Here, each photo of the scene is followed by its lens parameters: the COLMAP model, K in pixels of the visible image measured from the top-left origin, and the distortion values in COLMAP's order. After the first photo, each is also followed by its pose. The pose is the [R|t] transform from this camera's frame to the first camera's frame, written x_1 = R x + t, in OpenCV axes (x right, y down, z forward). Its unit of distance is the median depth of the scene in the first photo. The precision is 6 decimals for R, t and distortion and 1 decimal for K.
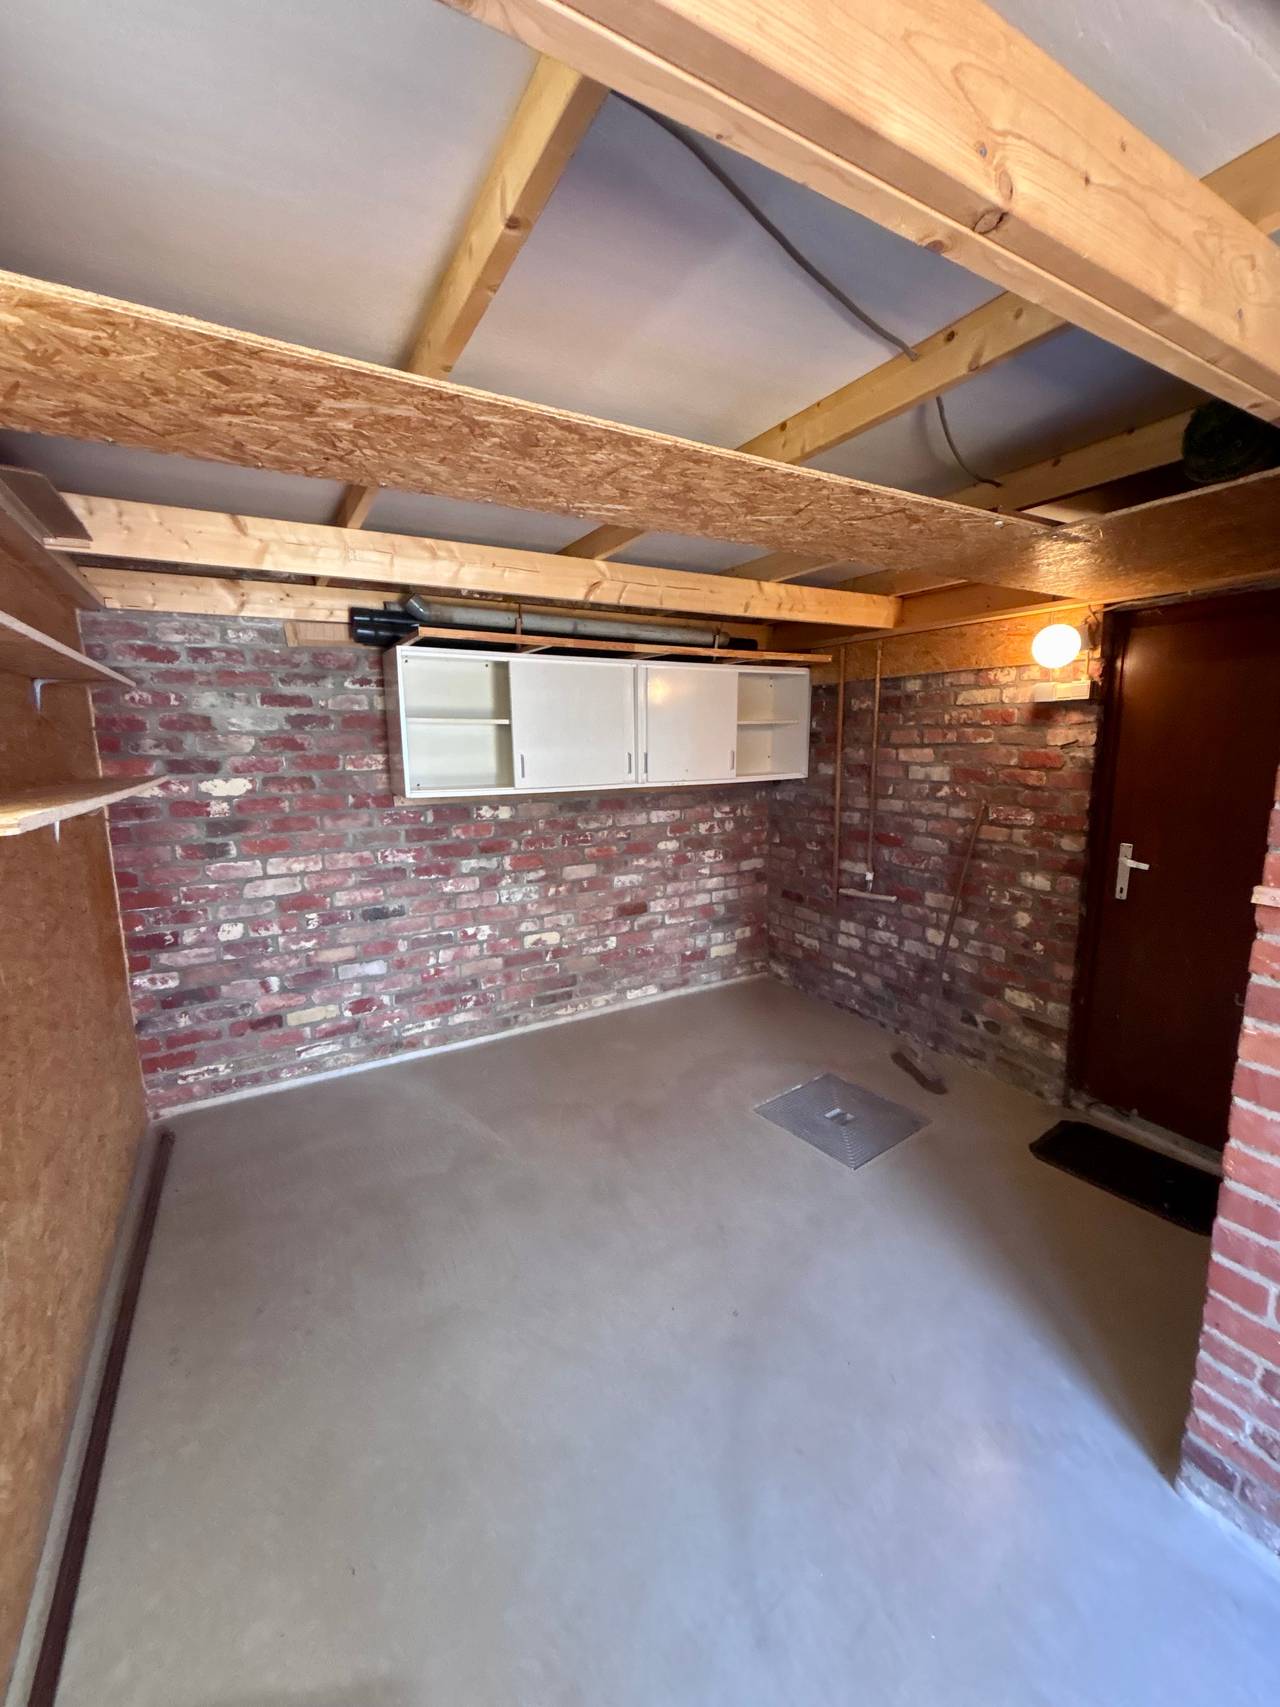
lens RADIAL K [[690.0, 0, 639.2], [0, 690.0, 849.3], [0, 0, 1]] dist [0.004642, -0.001871]
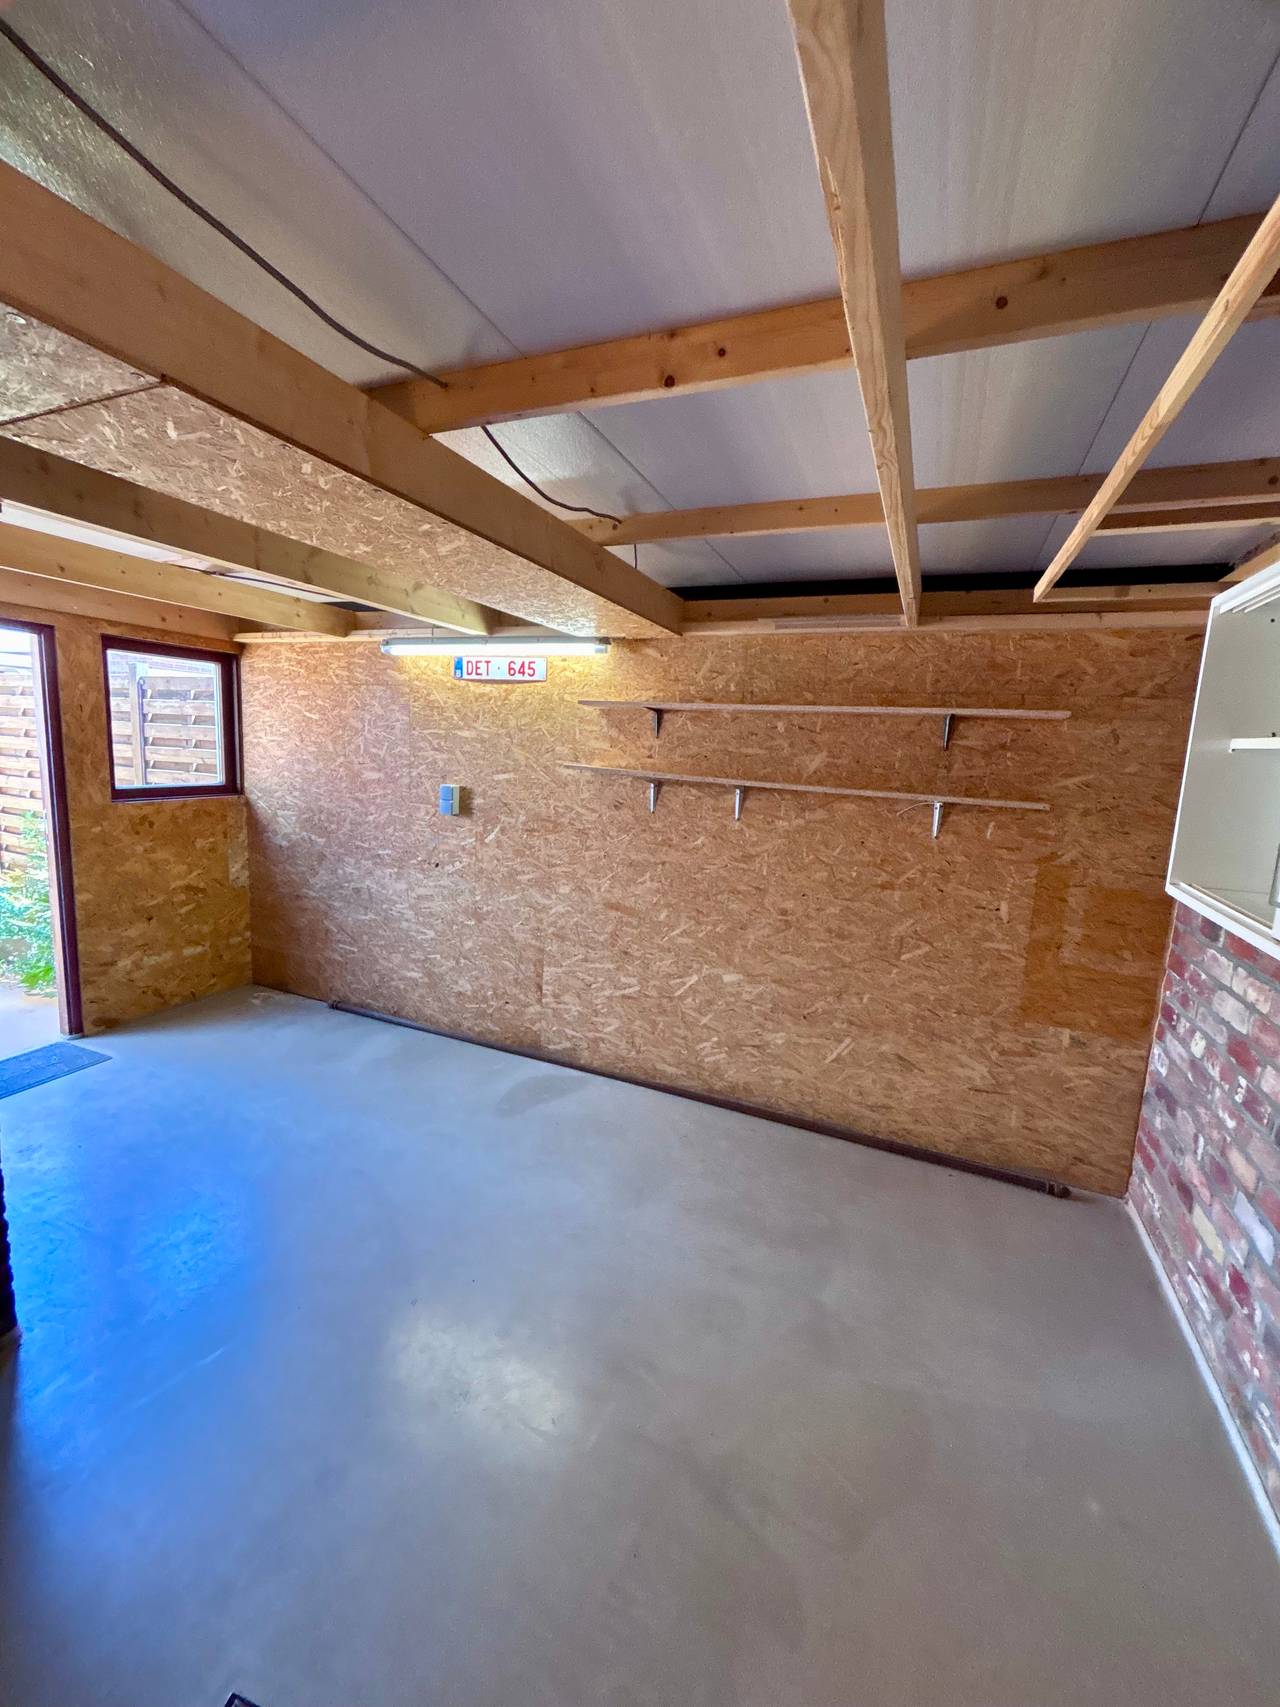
lens RADIAL K [[690.0, 0, 637.1], [0, 690.0, 851.1], [0, 0, 1]] dist [0.004642, -0.001871]
pose [[-0.797352, 0.064371, -0.600072, 0.285663], [-0.136941, 0.949064, 0.283770, -0.192168], [0.587773, 0.308439, -0.747923, 1.112059]]
